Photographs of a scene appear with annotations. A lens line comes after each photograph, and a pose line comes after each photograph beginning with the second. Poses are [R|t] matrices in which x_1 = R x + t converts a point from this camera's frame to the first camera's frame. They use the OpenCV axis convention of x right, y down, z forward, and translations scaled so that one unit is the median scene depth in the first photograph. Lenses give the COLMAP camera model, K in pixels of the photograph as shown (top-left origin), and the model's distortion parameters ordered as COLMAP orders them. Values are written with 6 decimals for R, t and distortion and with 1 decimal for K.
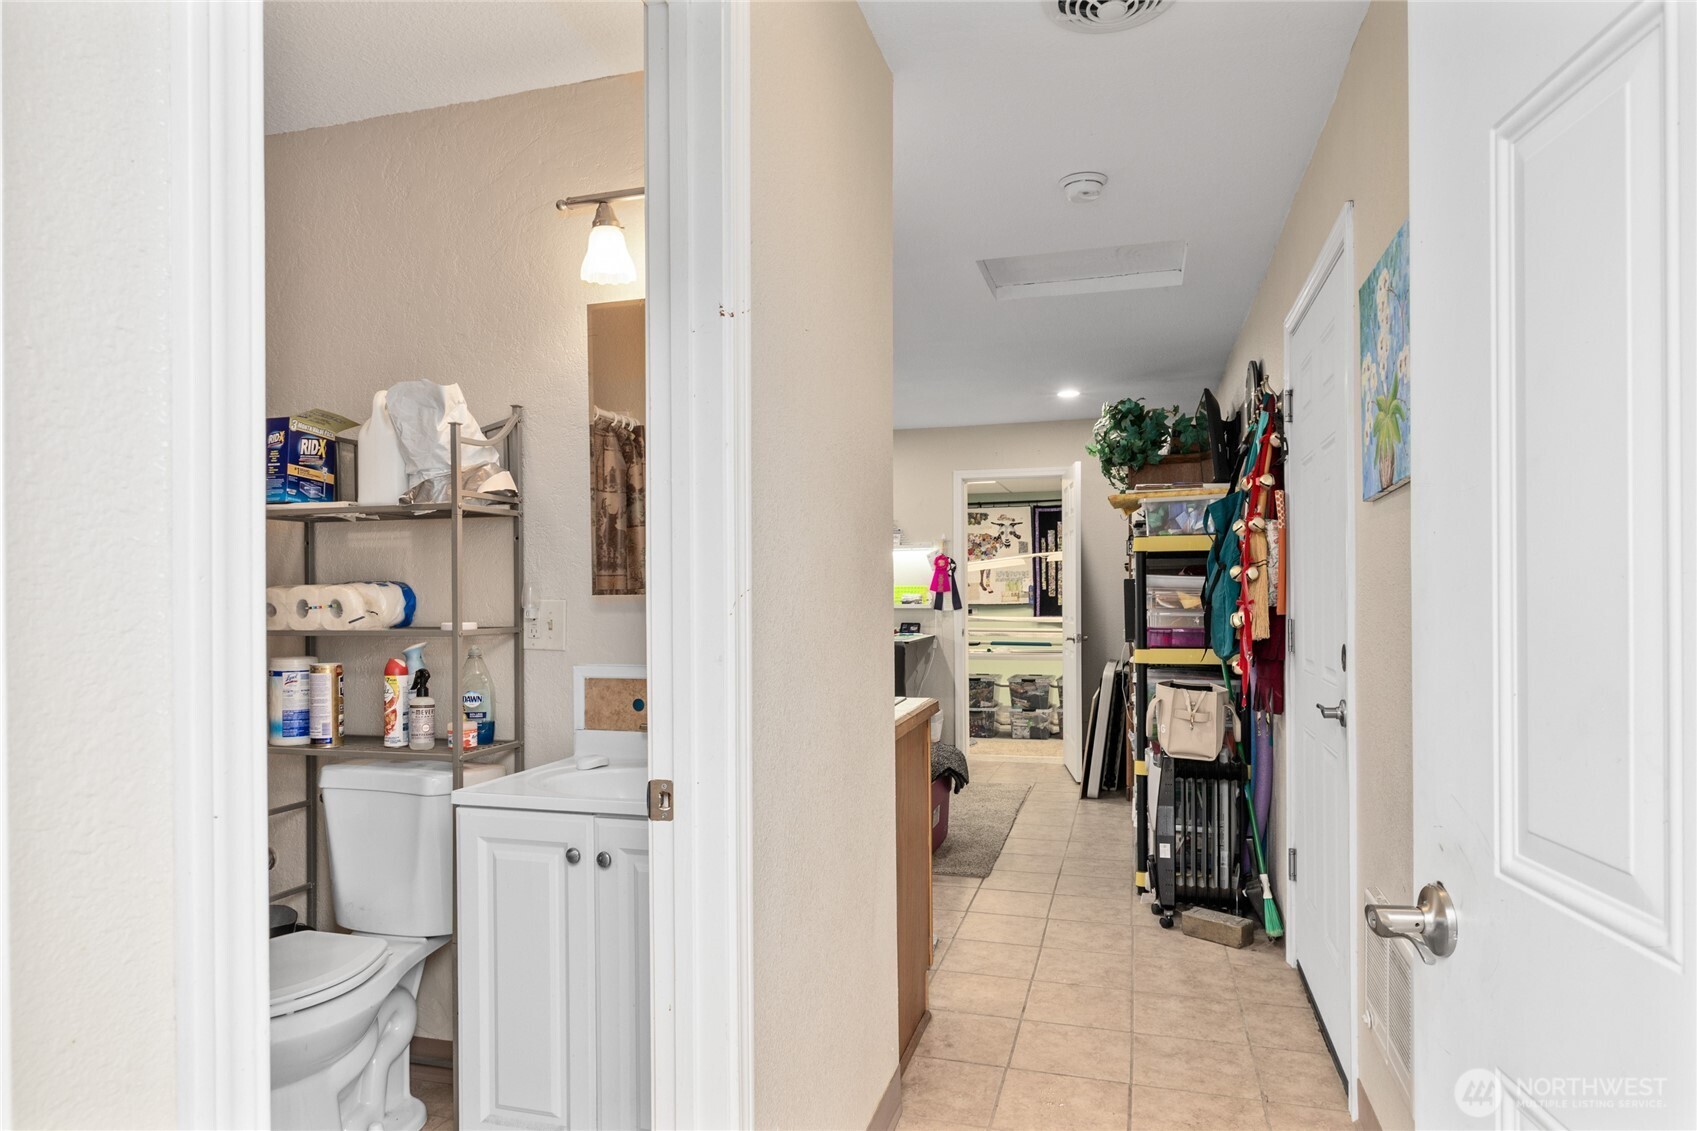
lens RADIAL K [[987.8, 0, 838.1], [0, 987.8, 598.6], [0, 0, 1]] dist [-0.002114, -0.002998]
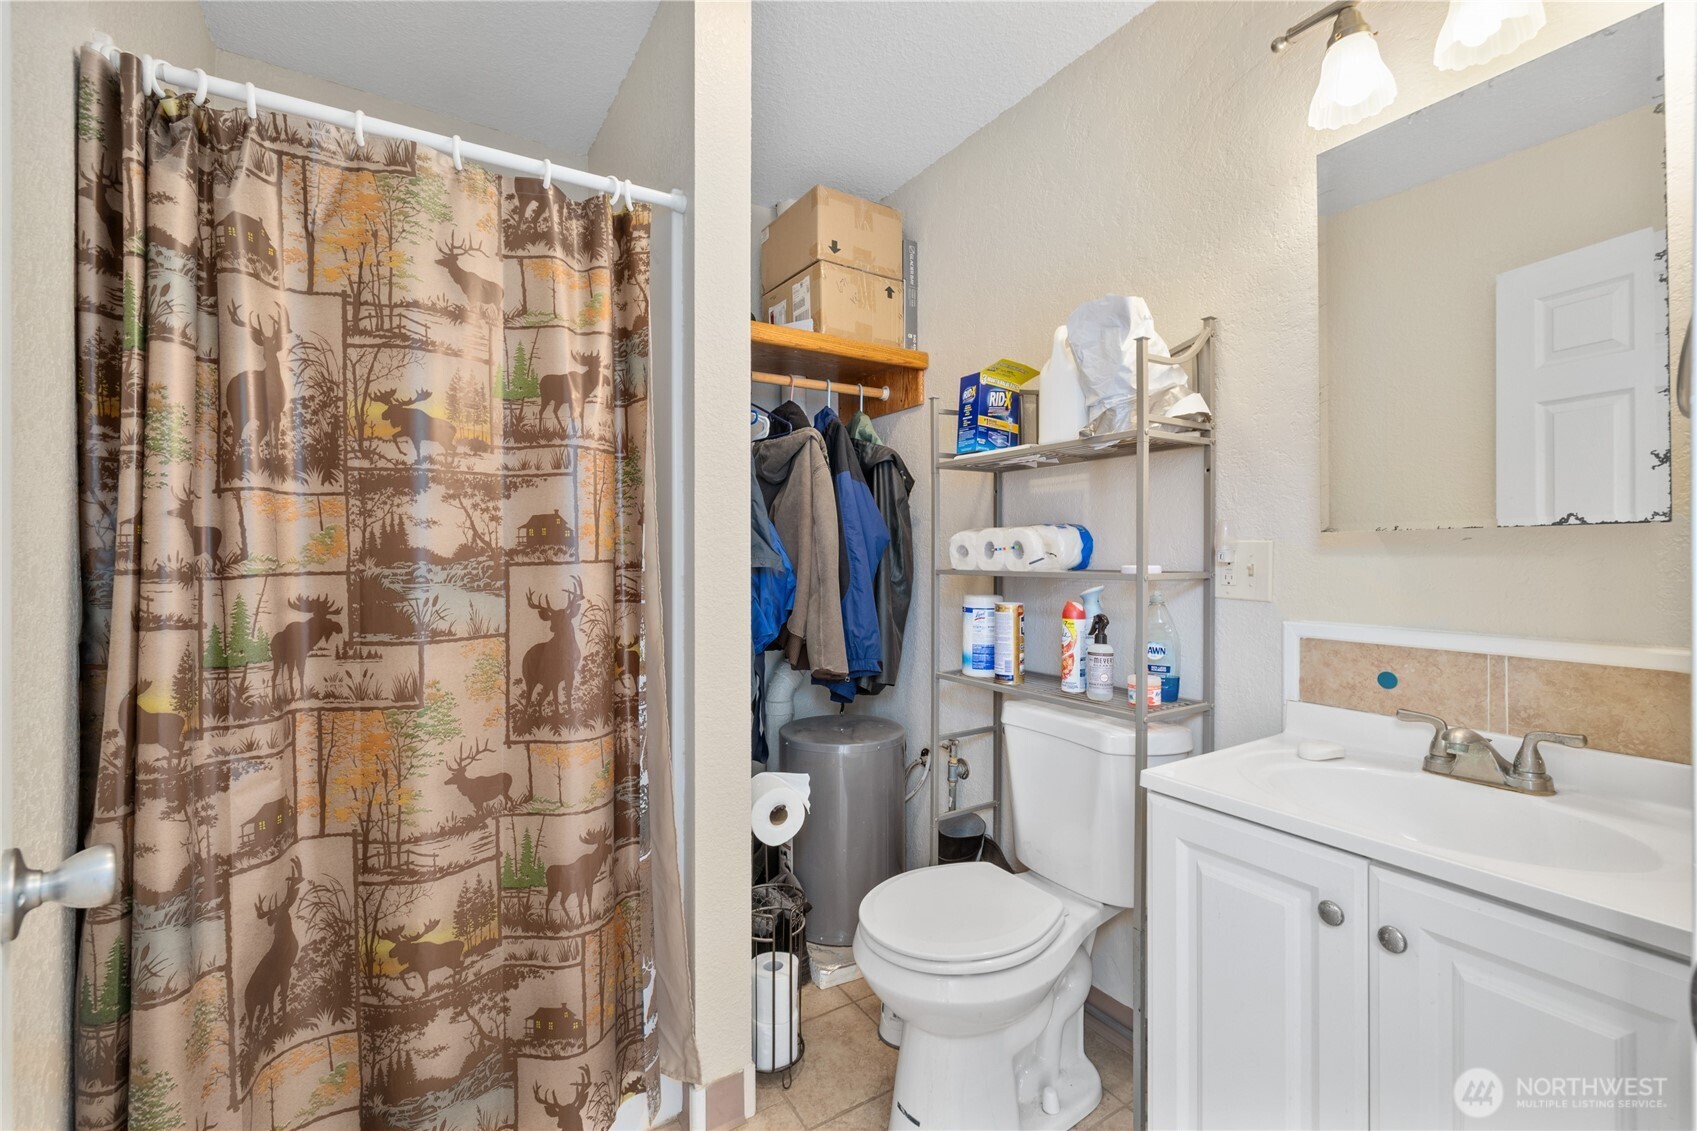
lens RADIAL K [[724.9, 0, 846.5], [0, 724.9, 560.0], [0, 0, 1]] dist [0.001511, -0.000042]
pose [[0.754511, 0.011333, -0.656190, -0.147457], [-0.004356, 0.999915, 0.012261, 0.011853], [0.656273, -0.006393, 0.754496, 0.311853]]
